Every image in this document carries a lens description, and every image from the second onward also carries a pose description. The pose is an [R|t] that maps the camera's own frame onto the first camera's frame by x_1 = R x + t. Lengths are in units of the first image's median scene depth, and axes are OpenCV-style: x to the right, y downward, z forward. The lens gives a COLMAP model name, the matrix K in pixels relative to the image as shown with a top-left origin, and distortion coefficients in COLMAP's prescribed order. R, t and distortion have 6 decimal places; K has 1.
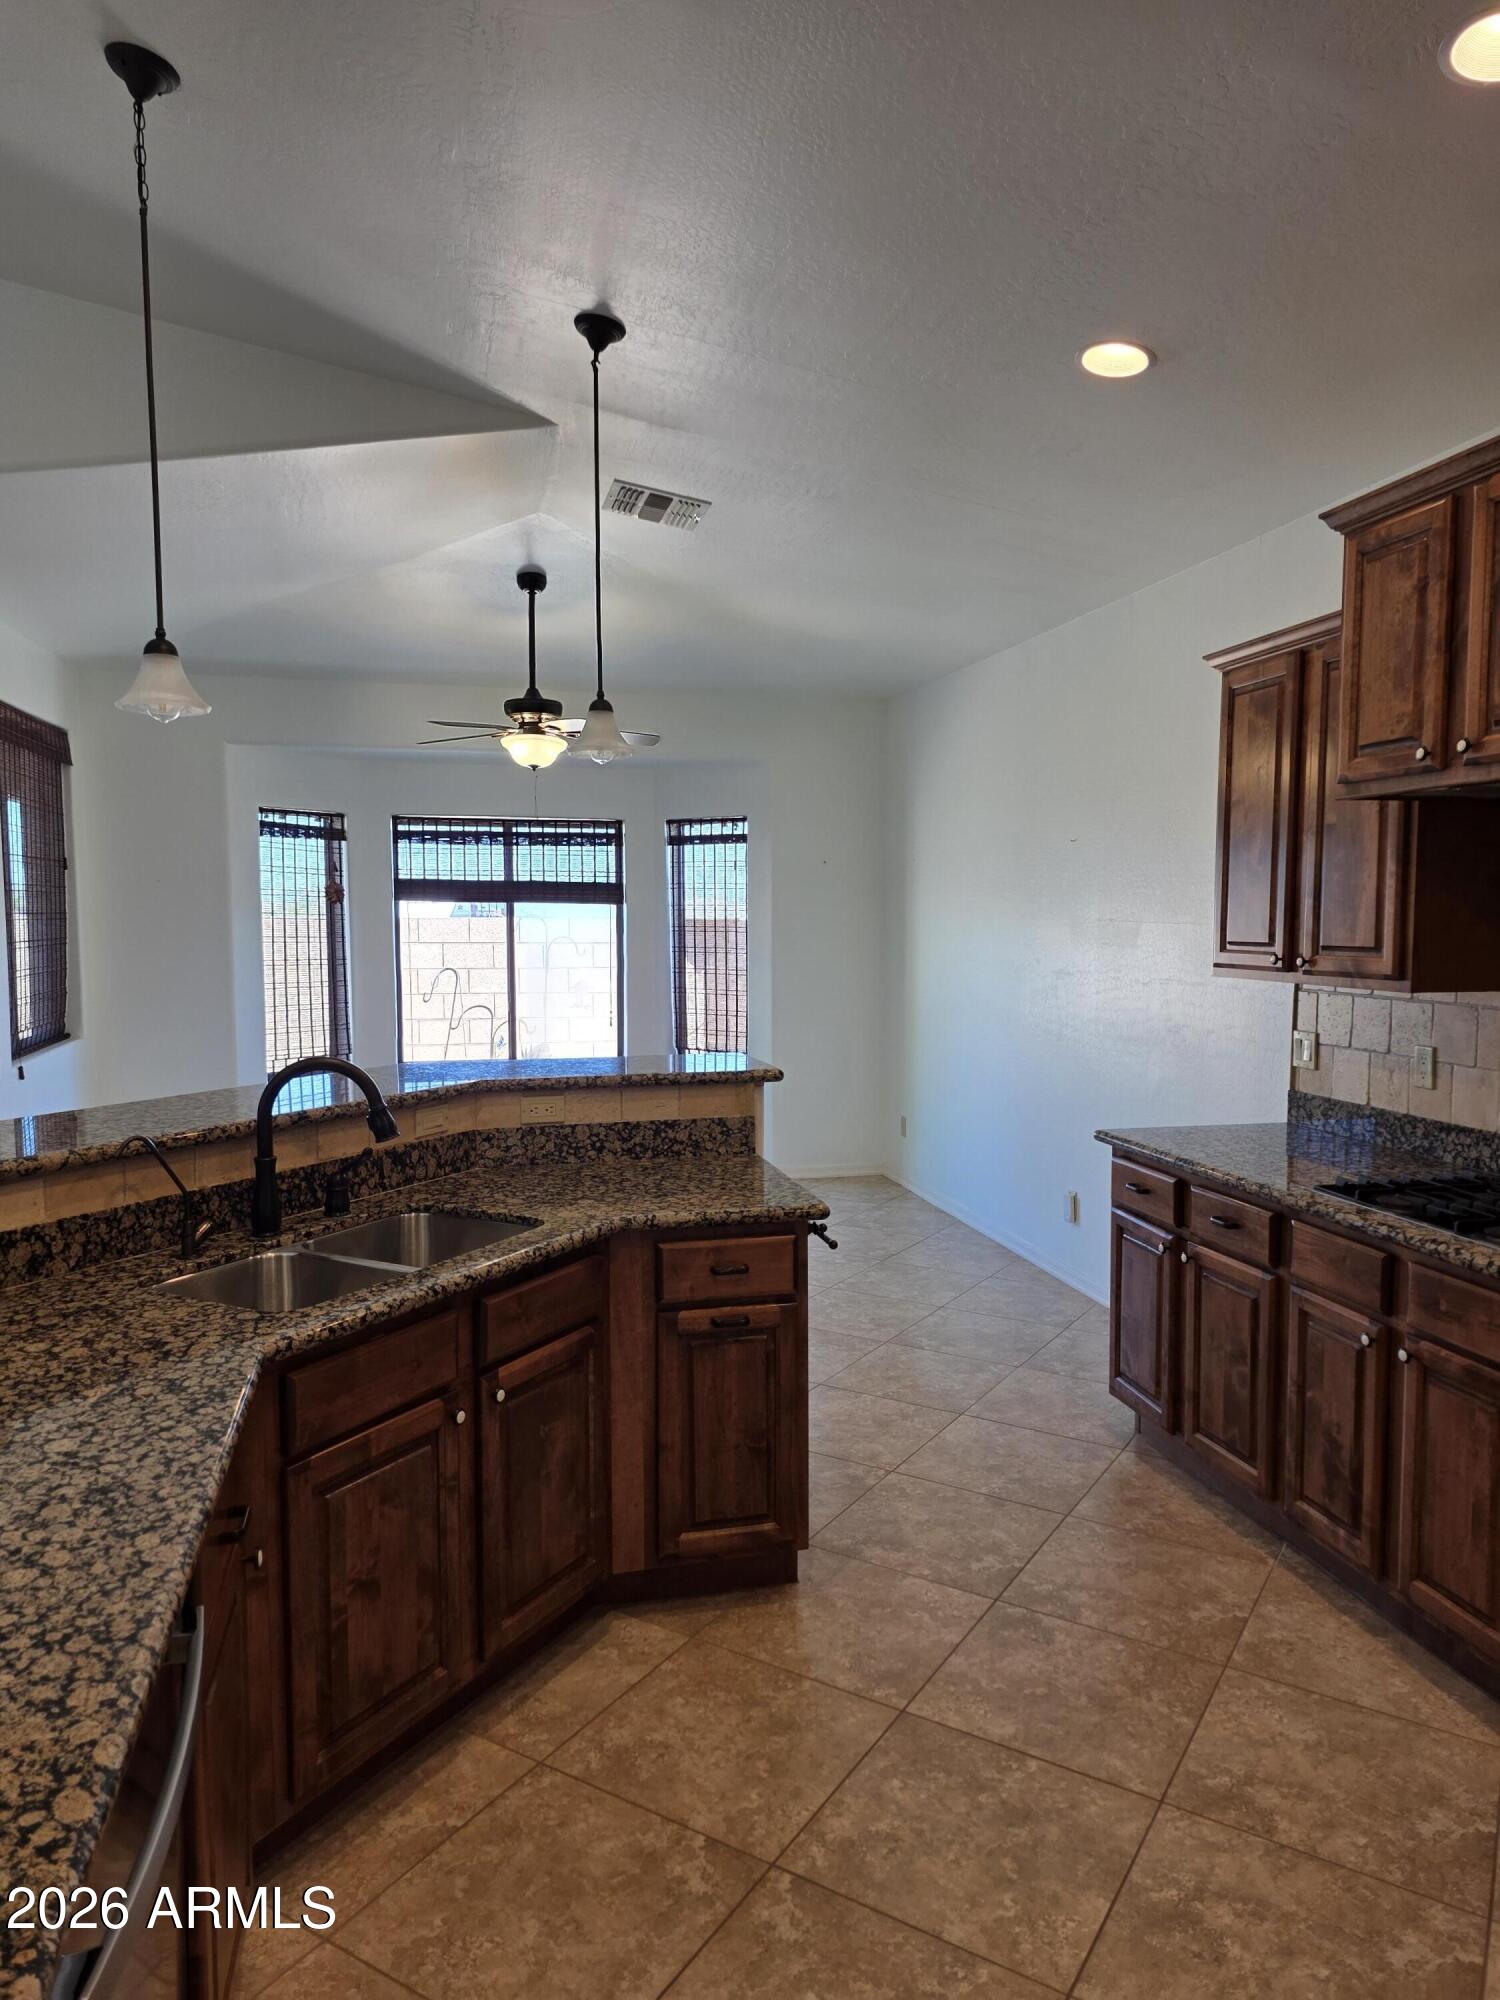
lens RADIAL K [[1333.2, 0, 751.6], [0, 1333.2, 1028.7], [0, 0, 1]] dist [0.070033, -0.064884]
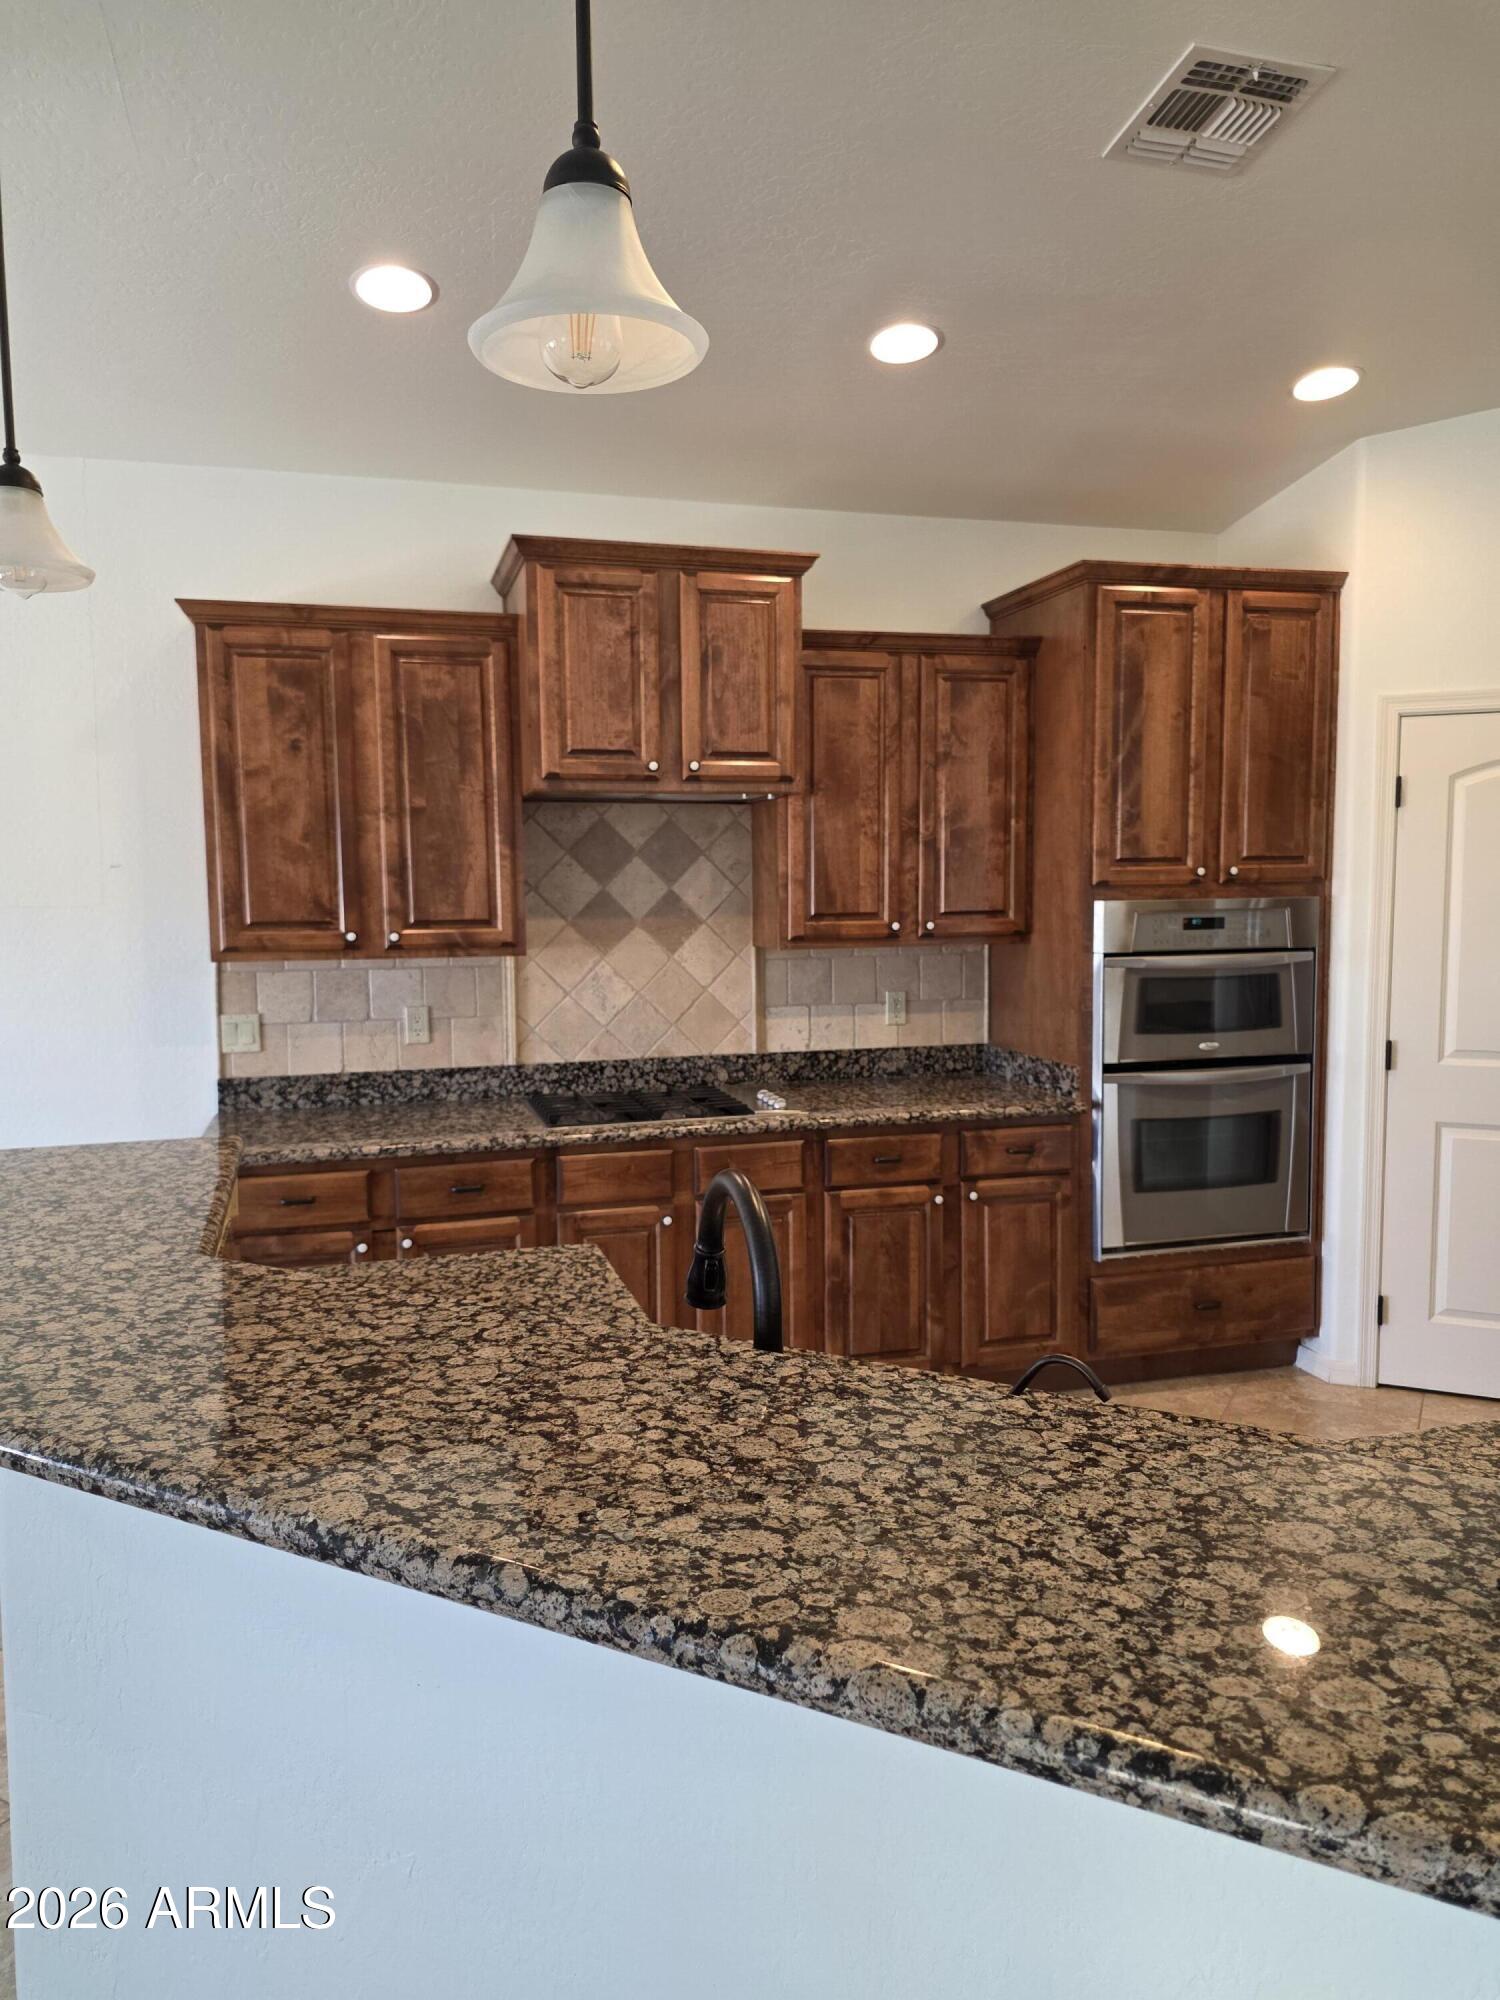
lens RADIAL K [[1333.2, 0, 741.4], [0, 1333.2, 1013.1], [0, 0, 1]] dist [0.070033, -0.064884]
pose [[-0.030845, -0.101241, 0.994384, -0.705267], [0.098403, 0.989716, 0.103818, -0.080258], [-0.994669, 0.101052, -0.020566, 0.842602]]
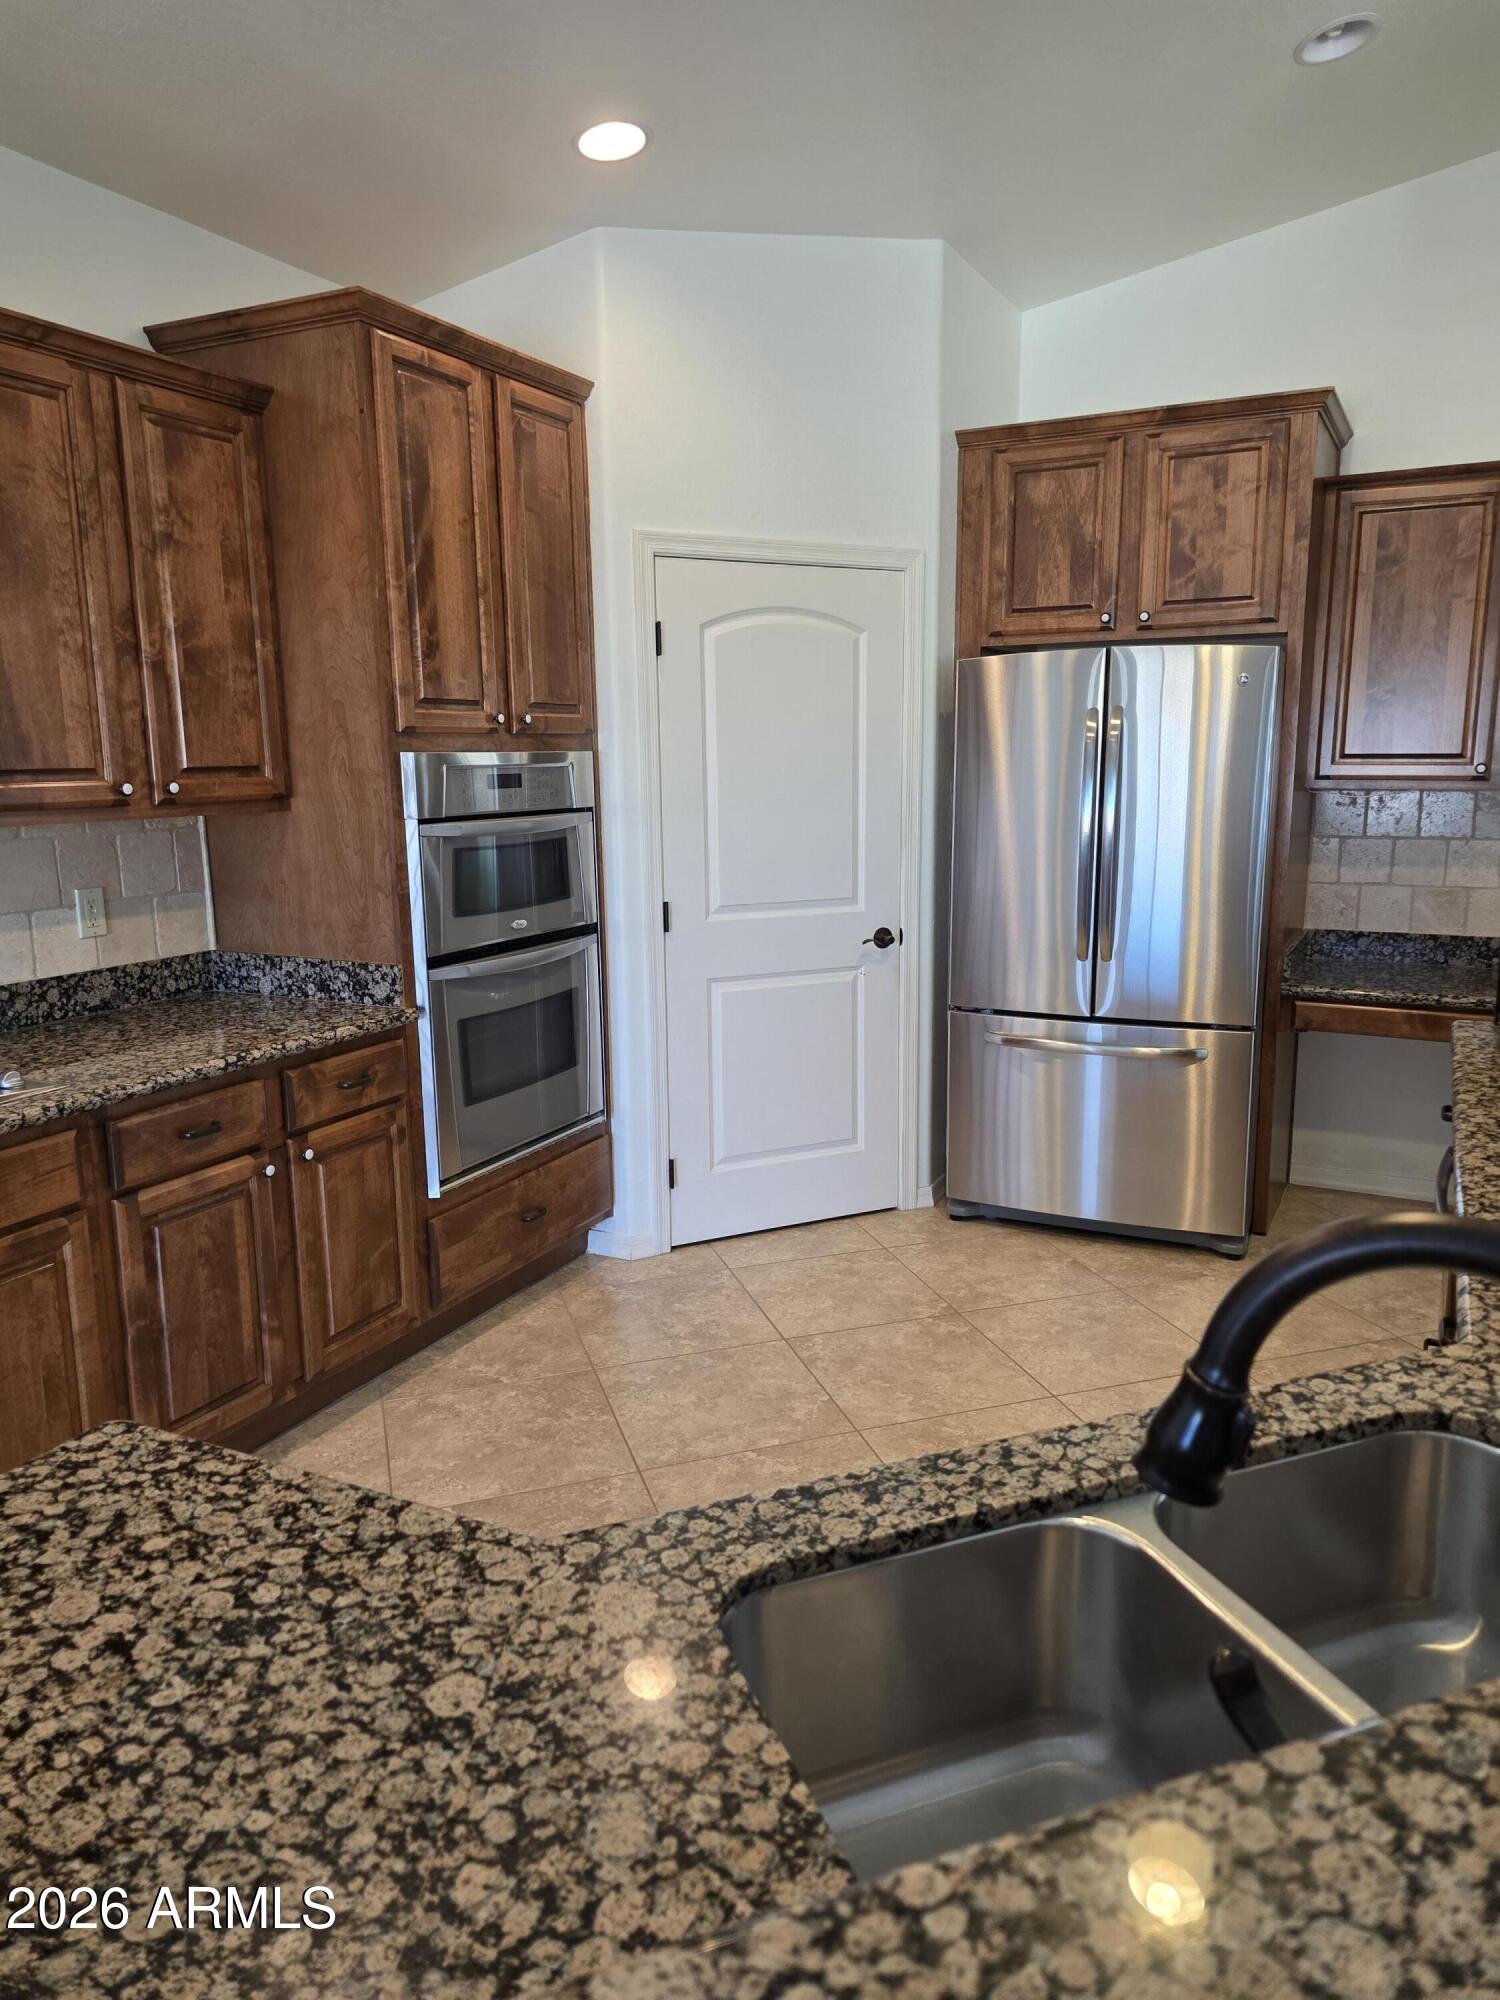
lens RADIAL K [[1333.2, 0, 763.2], [0, 1333.2, 995.9], [0, 0, 1]] dist [0.070033, -0.064884]
pose [[-0.762652, -0.111991, 0.637040, -0.320697], [0.066917, 0.965950, 0.249924, -0.077437], [-0.643339, 0.233233, -0.729190, 1.060780]]
